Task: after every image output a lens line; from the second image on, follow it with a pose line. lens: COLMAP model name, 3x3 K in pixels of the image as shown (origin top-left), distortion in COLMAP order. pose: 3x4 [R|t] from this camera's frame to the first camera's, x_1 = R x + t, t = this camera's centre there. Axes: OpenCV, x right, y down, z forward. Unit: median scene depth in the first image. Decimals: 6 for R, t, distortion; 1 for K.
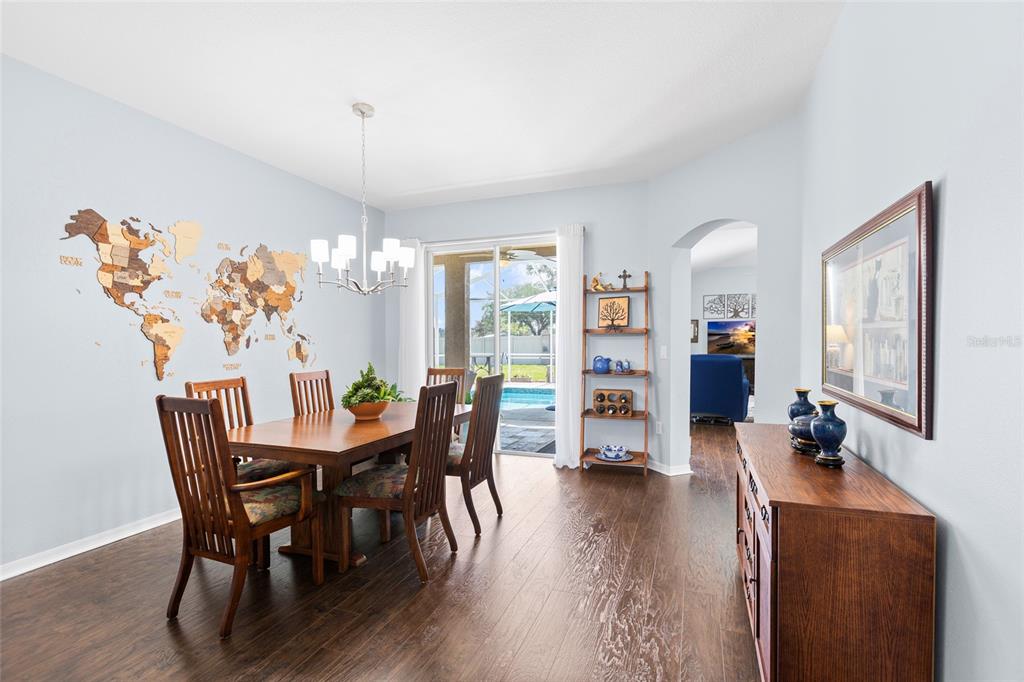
lens RADIAL K [[466.6, 0, 507.2], [0, 466.6, 350.1], [0, 0, 1]] dist [0.009170, -0.001305]
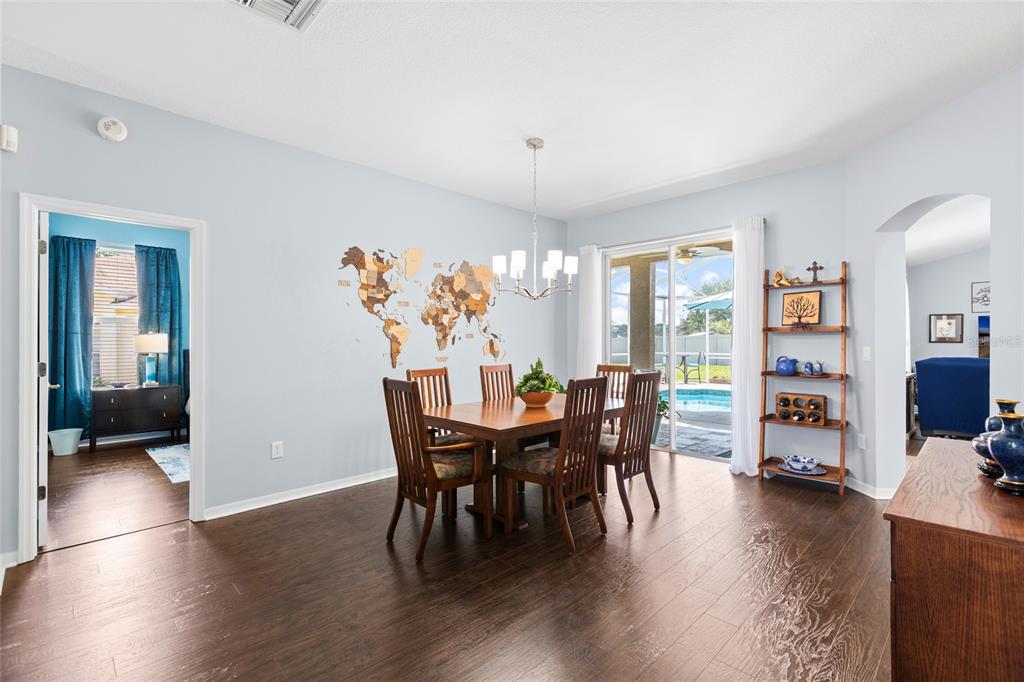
lens RADIAL K [[466.6, 0, 517.3], [0, 466.6, 336.5], [0, 0, 1]] dist [0.009170, -0.001305]
pose [[0.909096, 0.000991, -0.416584, 0.143661], [-0.011957, 0.999647, -0.023714, 0.001780], [0.416414, 0.026540, 0.908788, -0.075429]]
